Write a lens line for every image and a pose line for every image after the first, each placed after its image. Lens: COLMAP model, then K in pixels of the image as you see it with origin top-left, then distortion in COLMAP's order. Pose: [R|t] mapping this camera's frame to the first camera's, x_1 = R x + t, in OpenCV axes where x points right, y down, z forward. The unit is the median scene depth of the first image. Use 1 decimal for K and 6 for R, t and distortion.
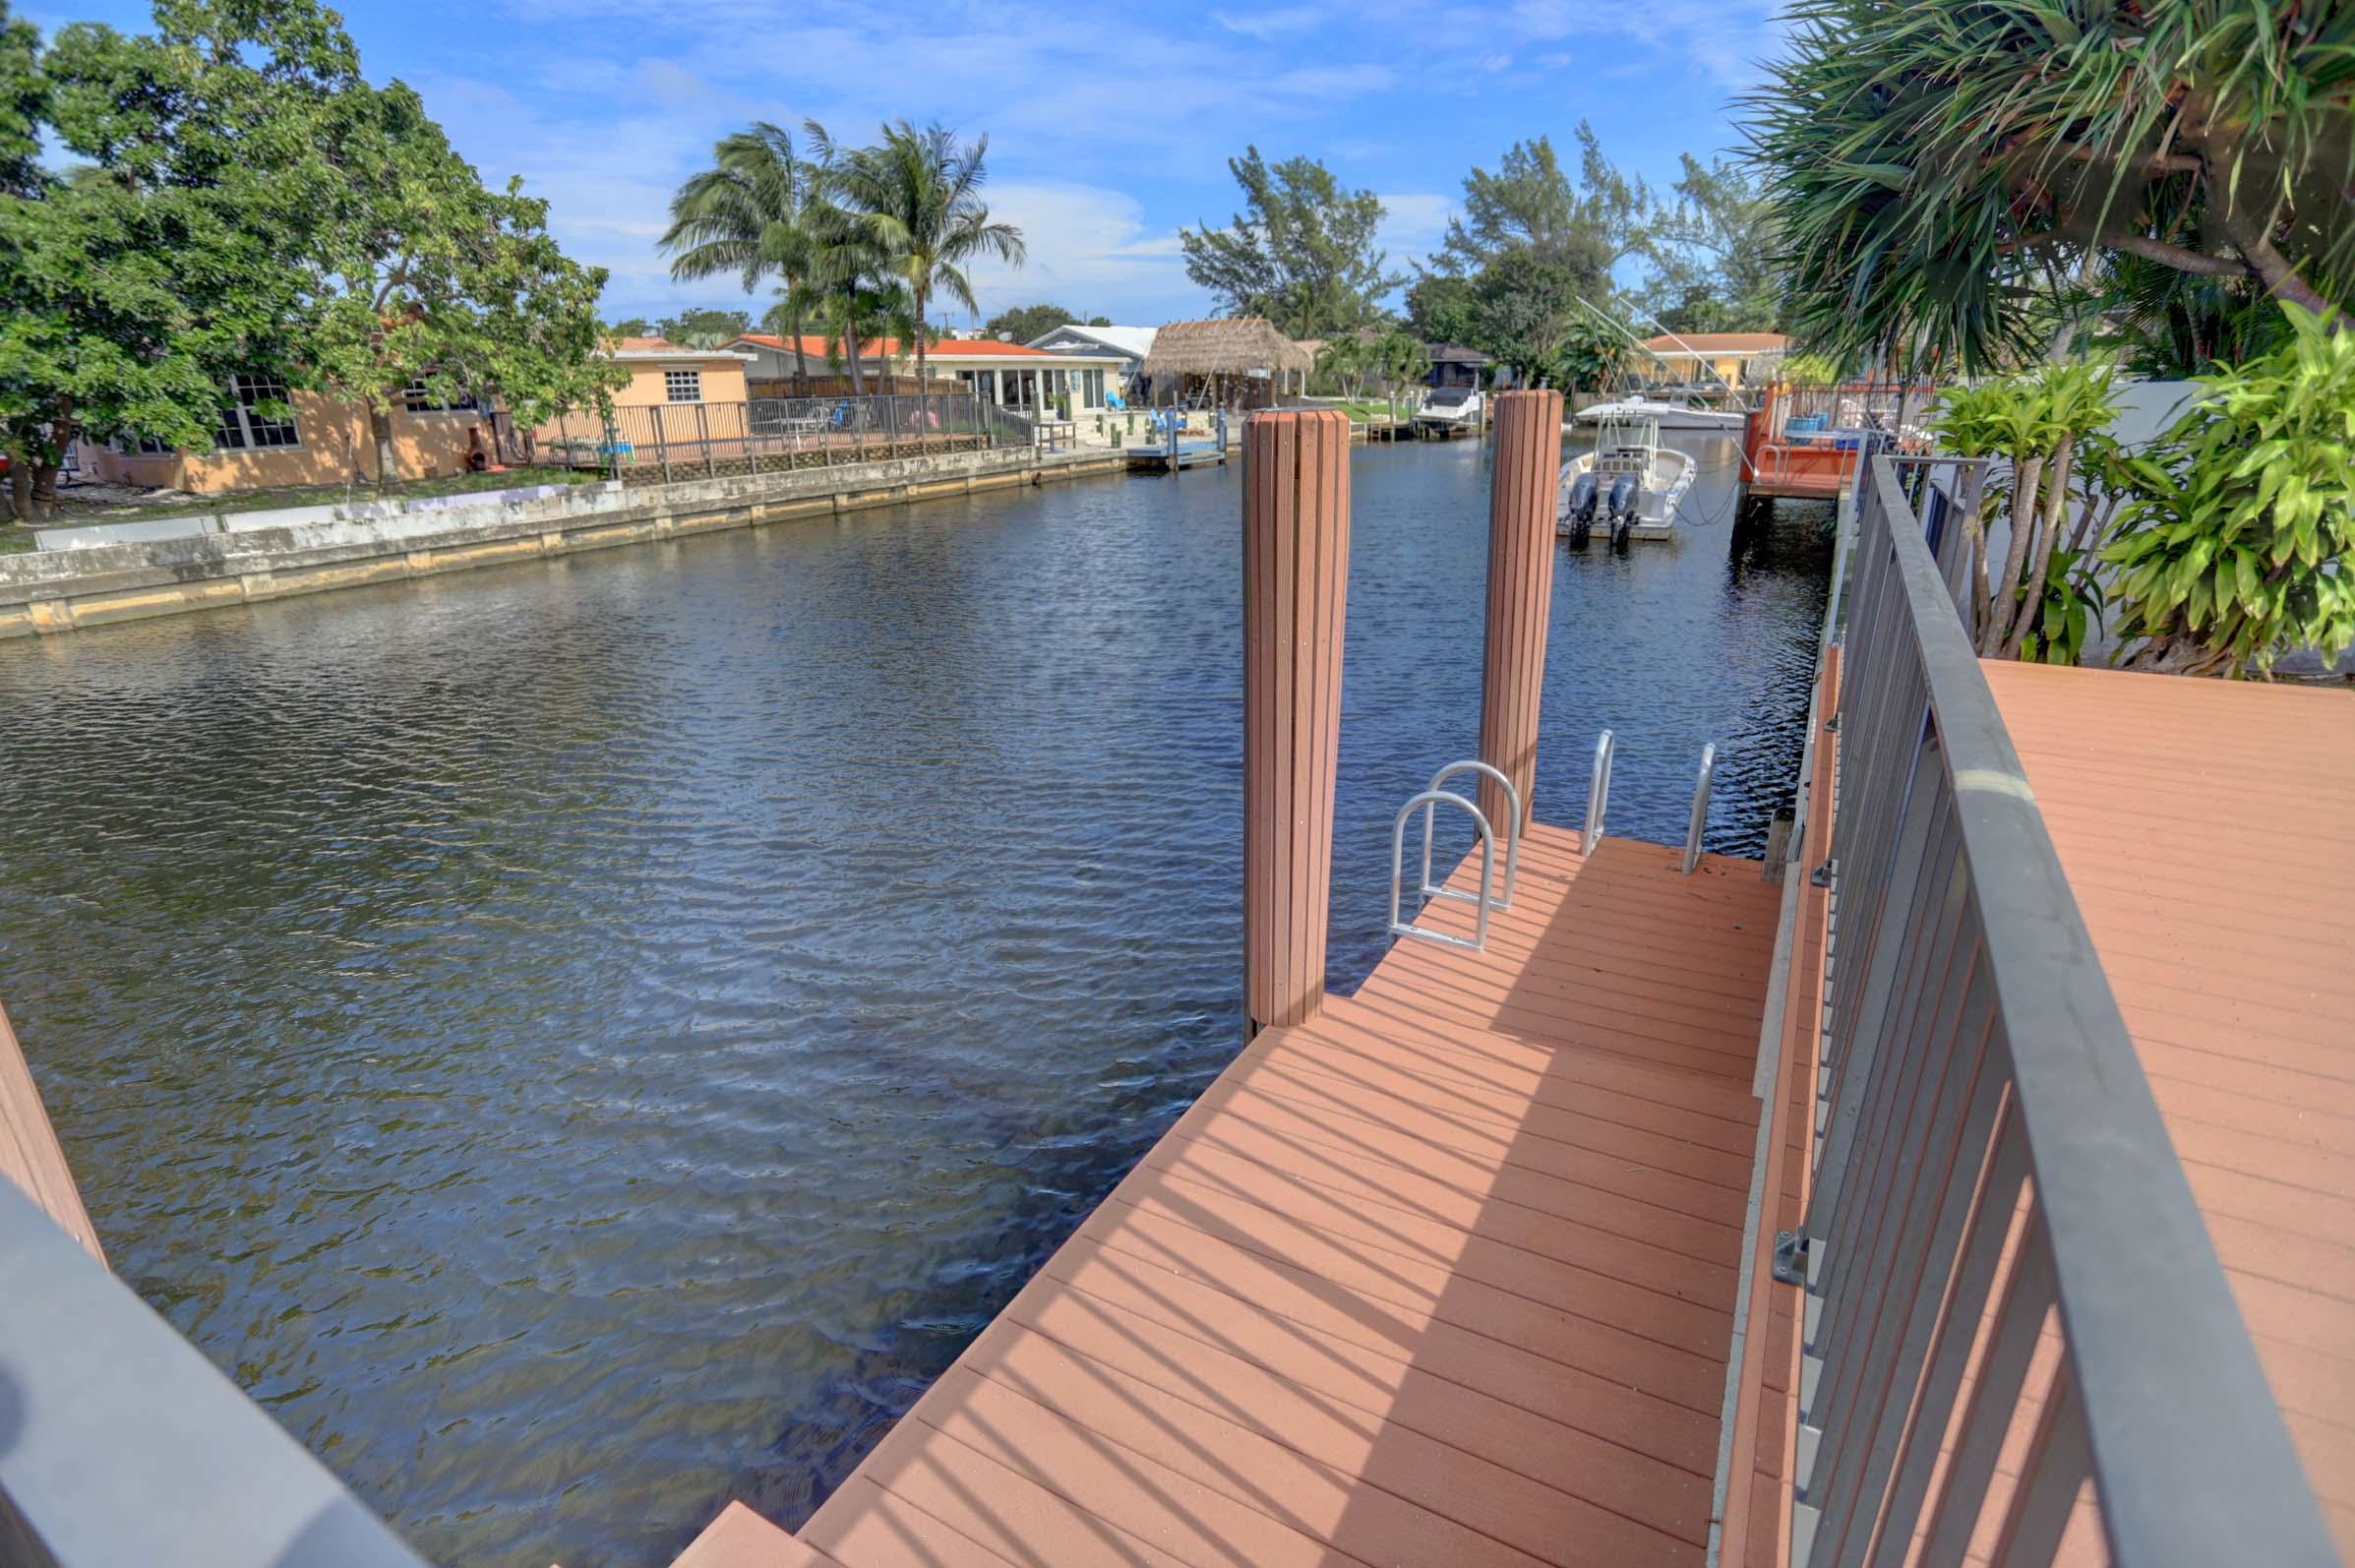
lens RADIAL K [[1135.1, 0, 1160.6], [0, 1135.1, 774.4], [0, 0, 1]] dist [-0.079320, 0.035792]
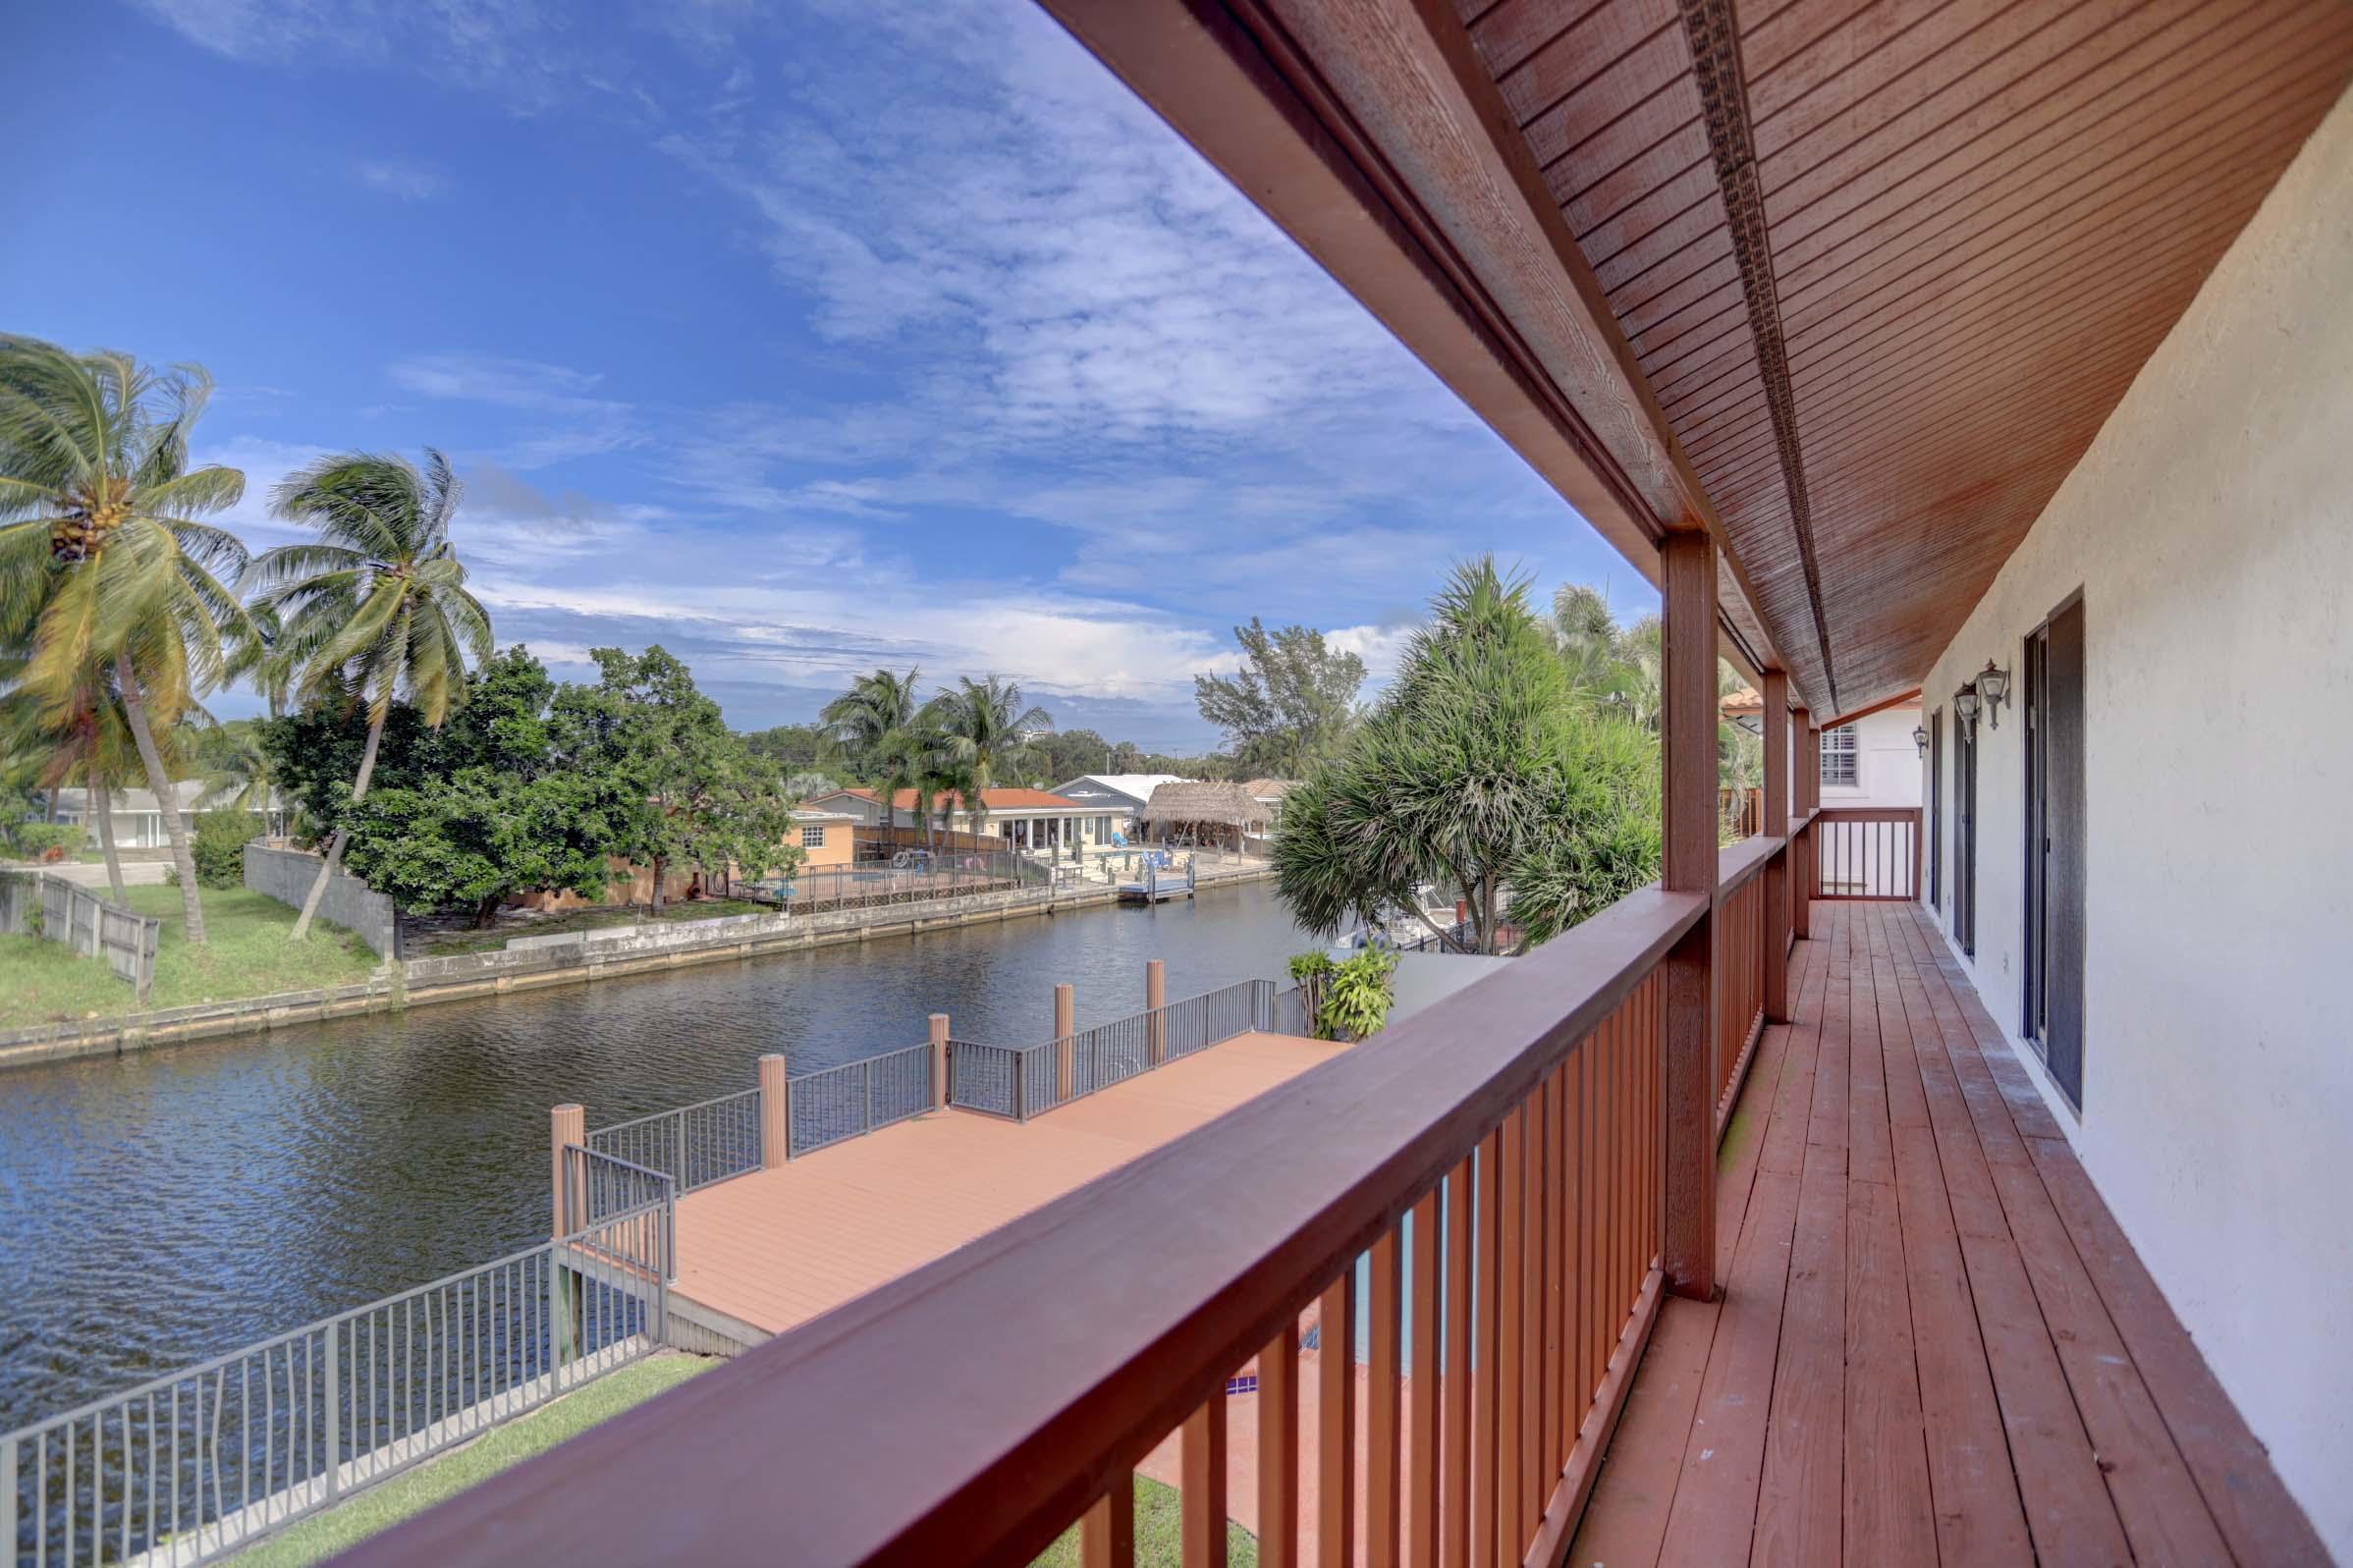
lens RADIAL K [[1134.0, 0, 1159.6], [0, 1134.0, 774.4], [0, 0, 1]] dist [-0.079320, 0.035792]
pose [[0.999271, 0.024699, -0.029124, 0.061290], [-0.032990, 0.942487, -0.332612, 0.046006], [0.019234, 0.333330, 0.942614, -0.380214]]
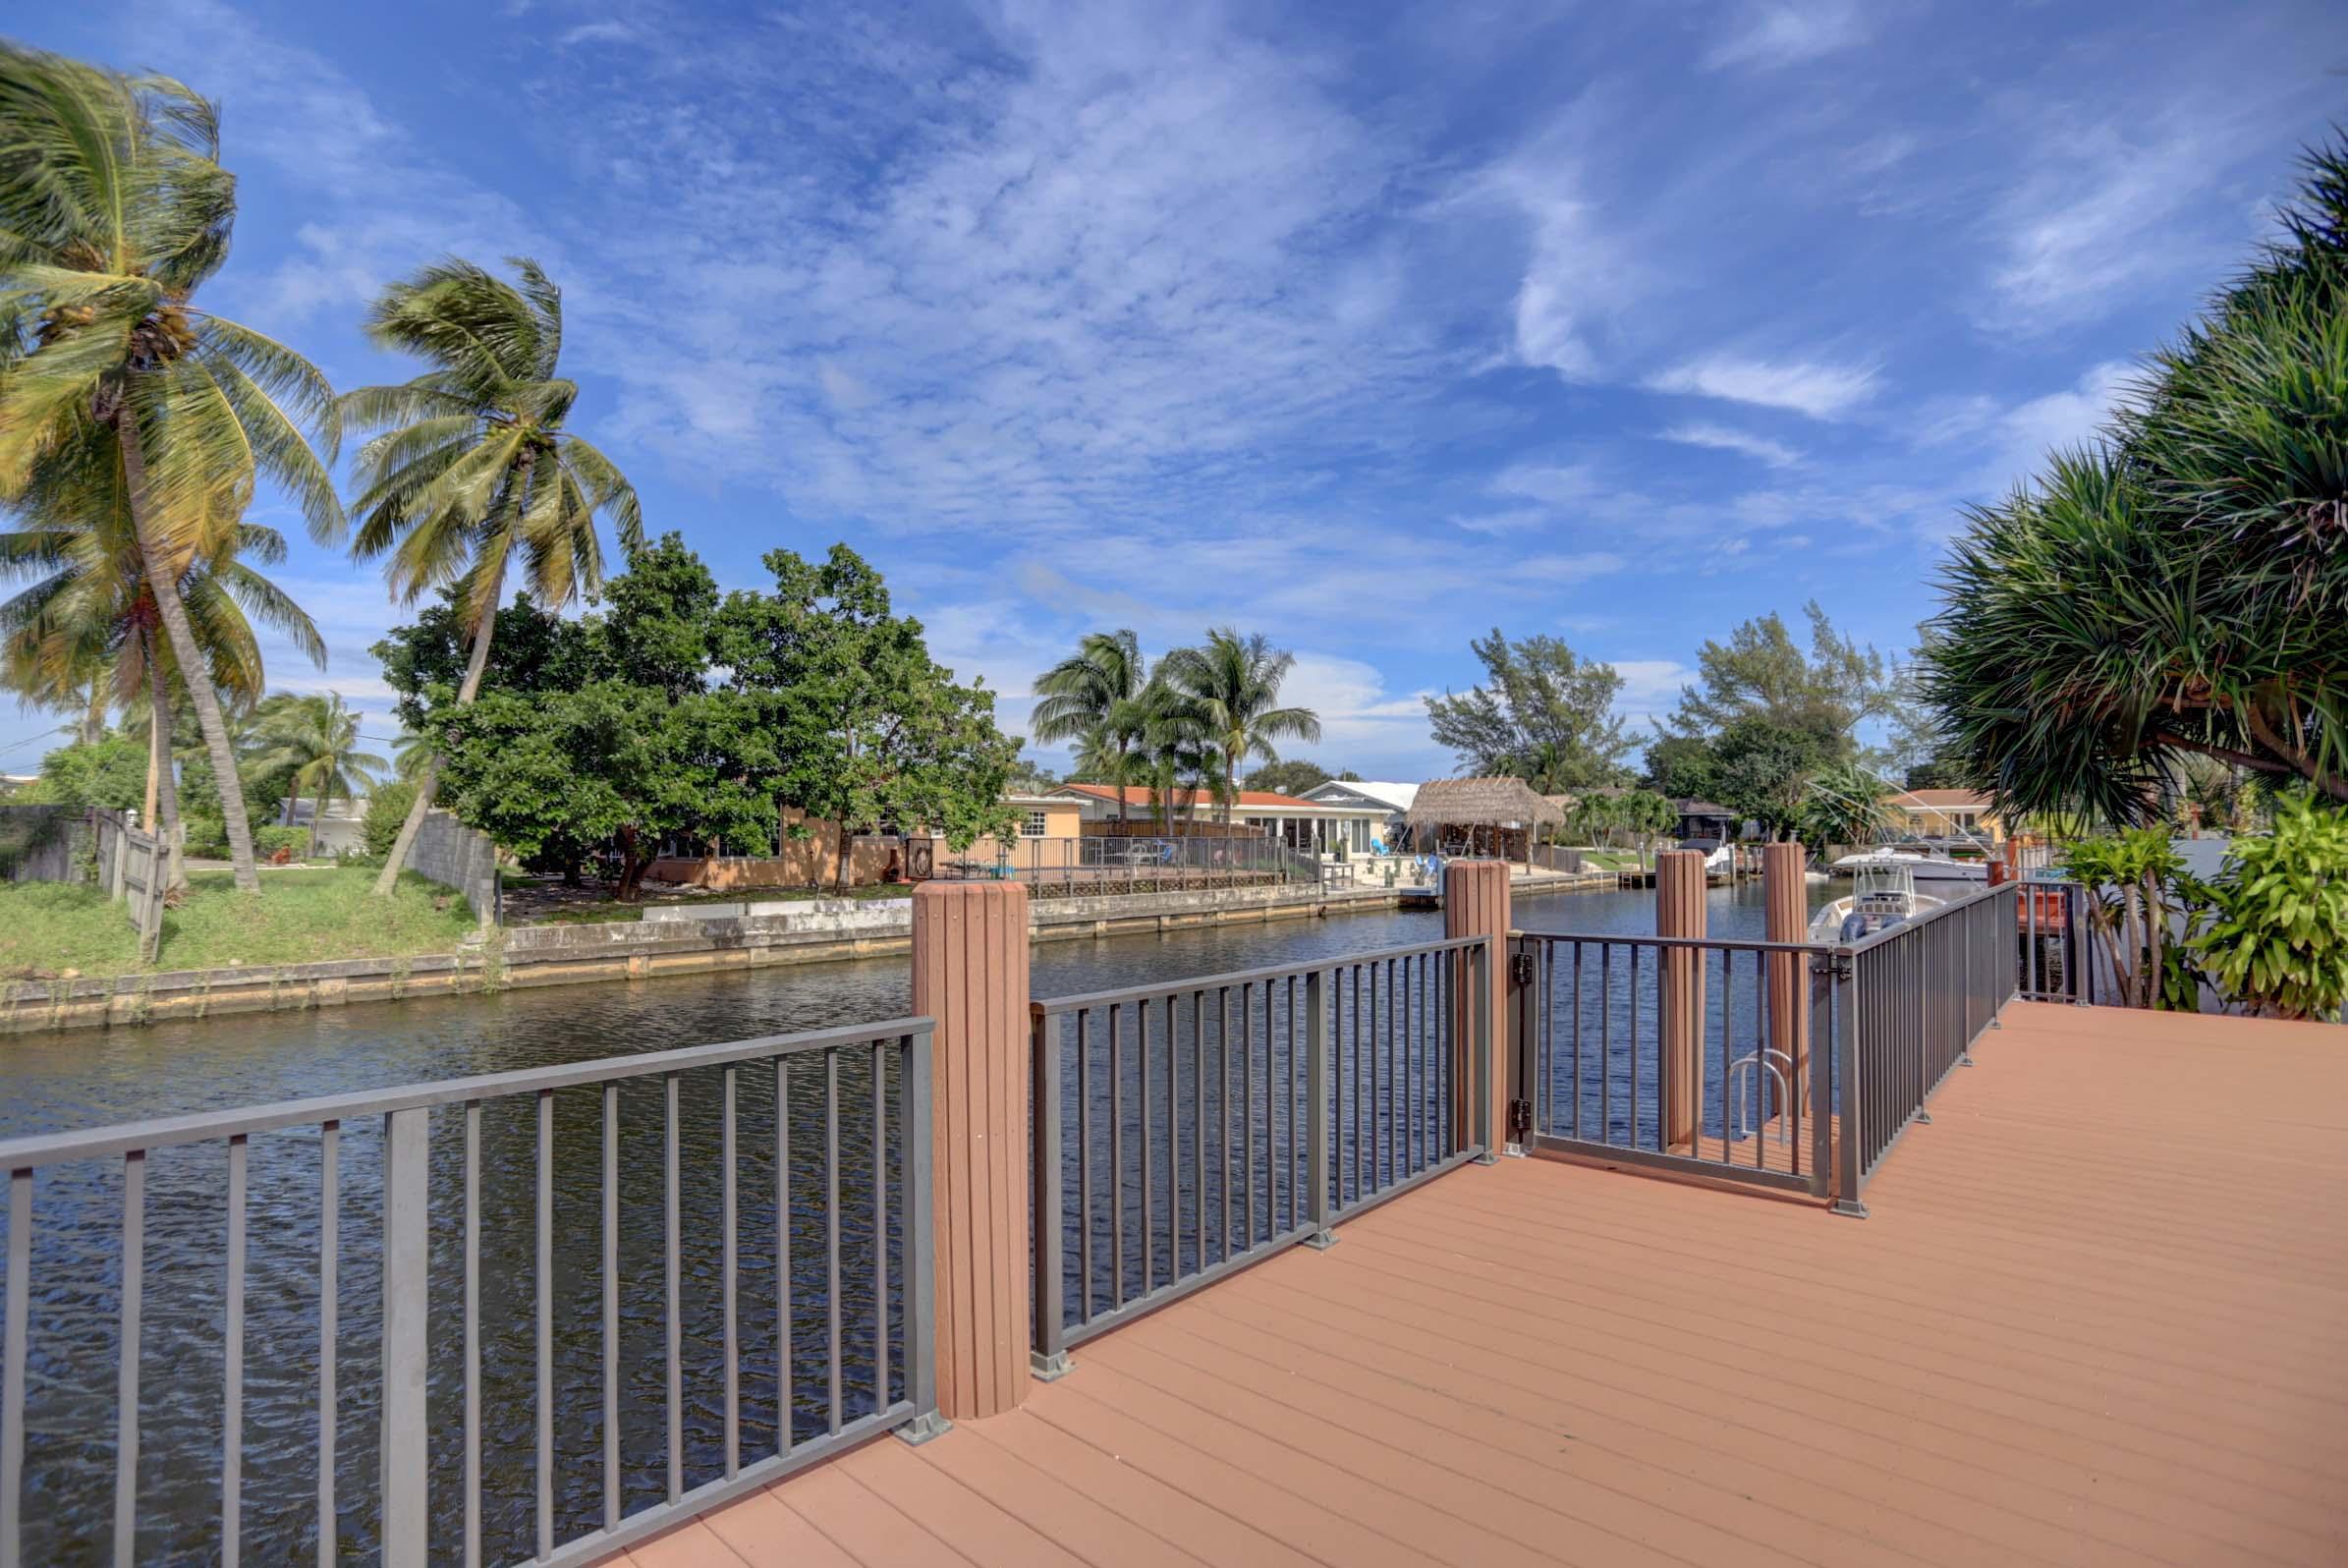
lens RADIAL K [[1131.7, 0, 1157.1], [0, 1131.7, 774.4], [0, 0, 1]] dist [-0.079320, 0.035792]
pose [[0.978162, 0.009585, -0.207623, -0.036586], [-0.086480, 0.927128, -0.364629, 0.037273], [0.188998, 0.374622, 0.907710, -0.109682]]
